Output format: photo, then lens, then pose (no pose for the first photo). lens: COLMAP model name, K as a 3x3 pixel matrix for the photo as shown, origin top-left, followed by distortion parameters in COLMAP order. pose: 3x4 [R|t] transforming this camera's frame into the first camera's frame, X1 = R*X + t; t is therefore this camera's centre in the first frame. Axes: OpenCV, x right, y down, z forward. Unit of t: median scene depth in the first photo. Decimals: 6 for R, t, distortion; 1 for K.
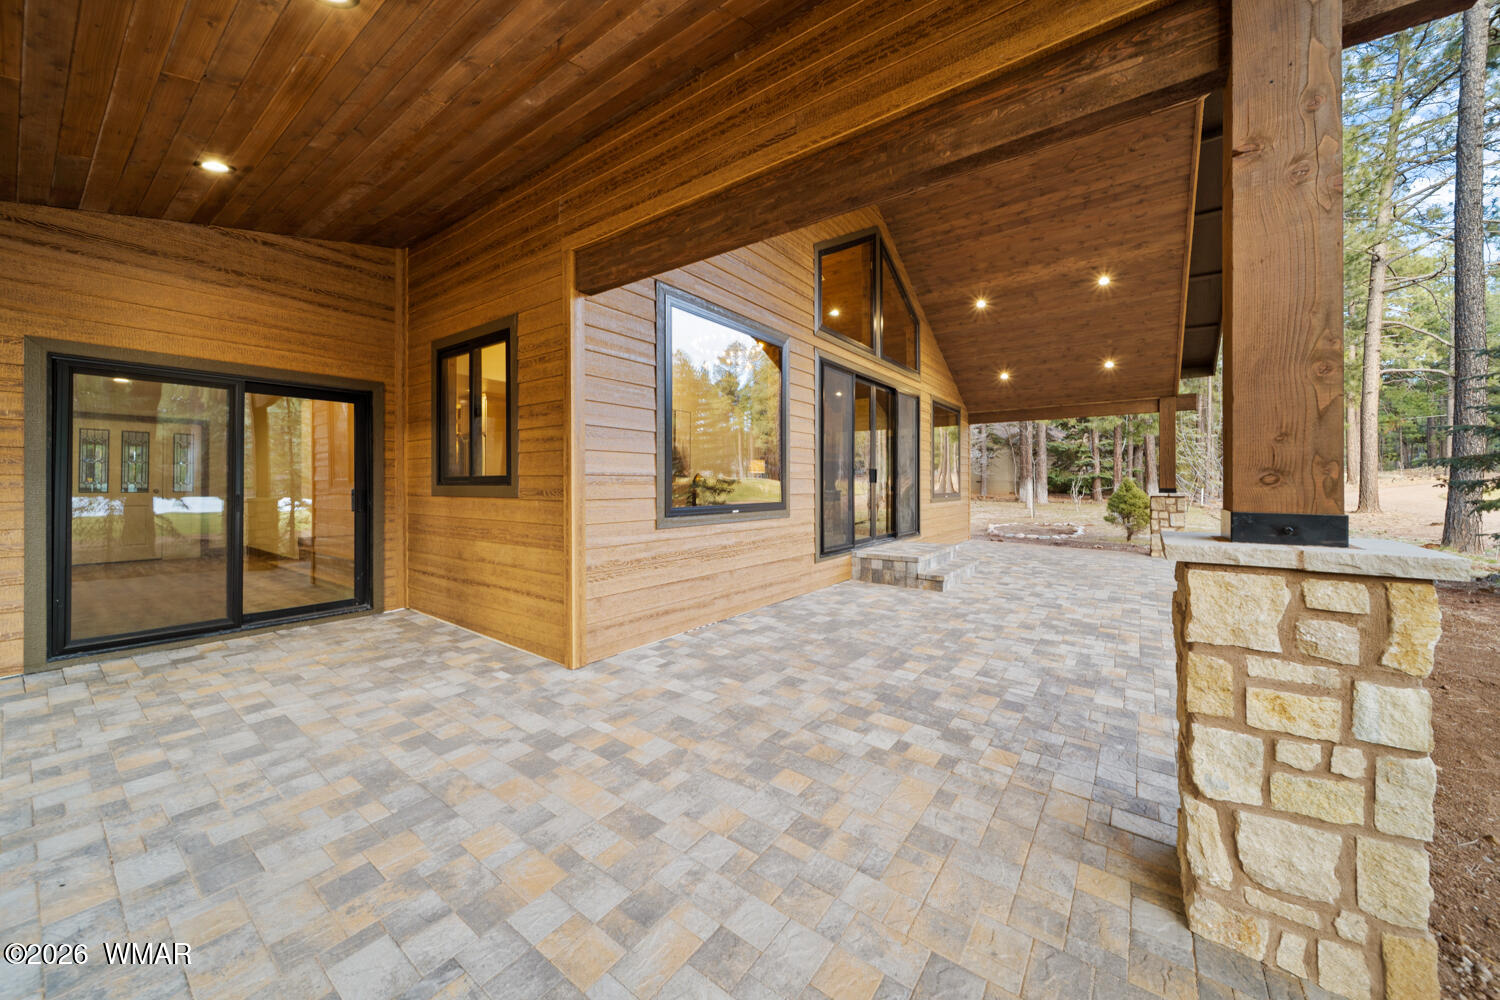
lens RADIAL K [[531.1, 0, 754.6], [0, 531.1, 484.6], [0, 0, 1]] dist [0.001874, 0.000043]
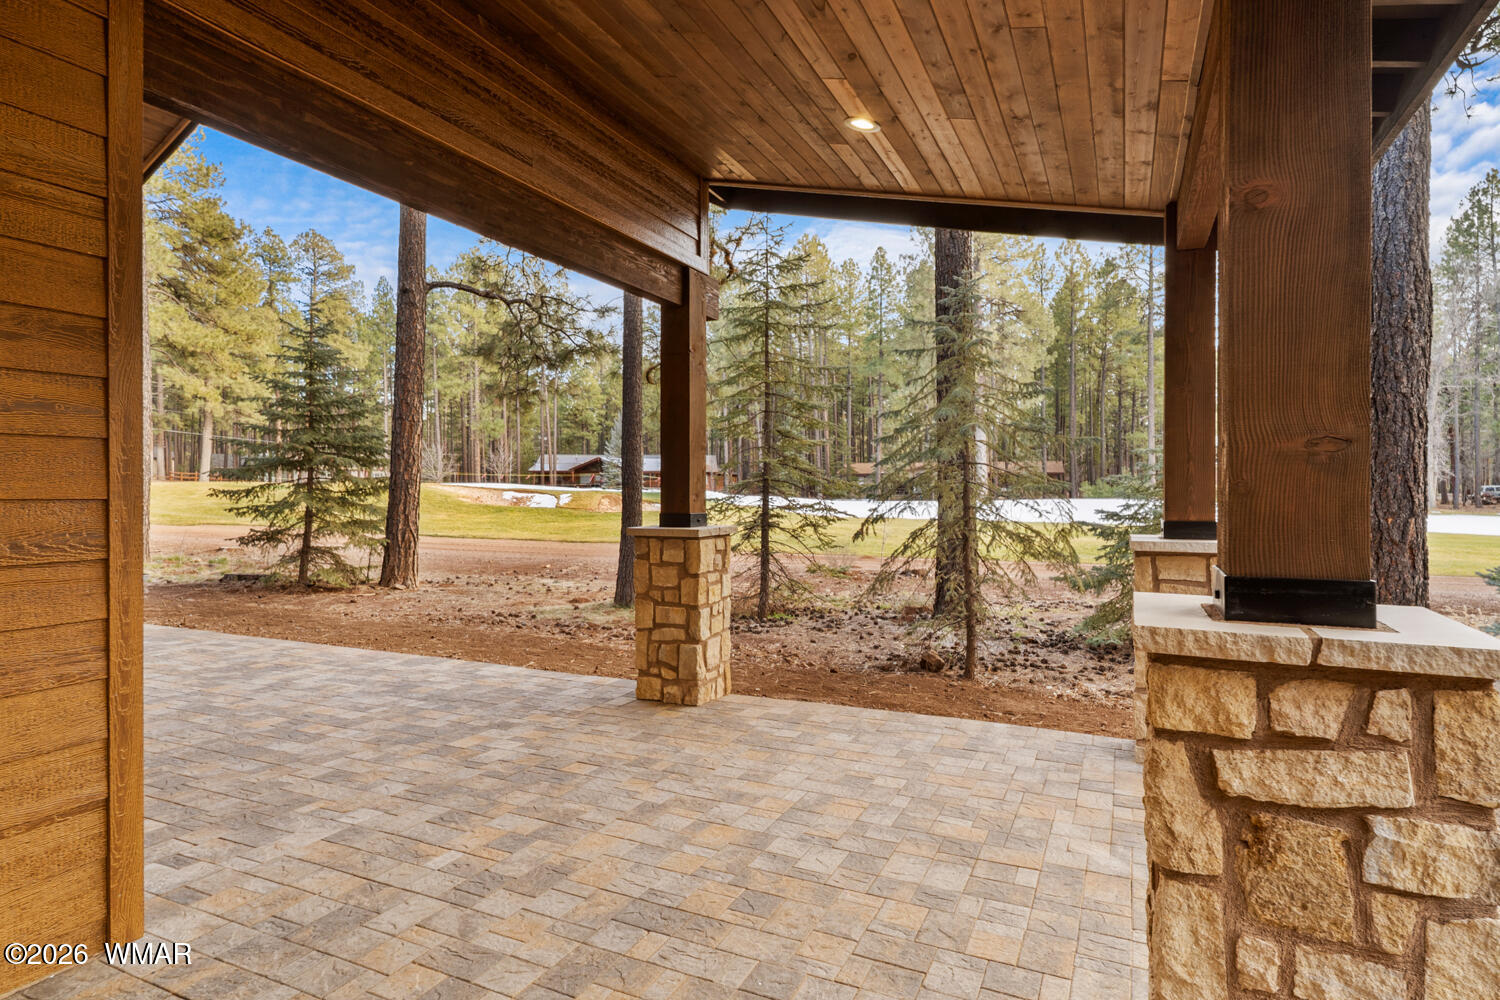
lens RADIAL K [[816.2, 0, 750.0], [0, 816.2, 500.0], [0, 0, 1]] dist [0.001222, -0.000301]
pose [[-0.191304, -0.018118, 0.981364, -1.453789], [0.001348, 0.999824, 0.018721, -0.040260], [-0.981530, 0.004904, -0.191245, 0.829883]]
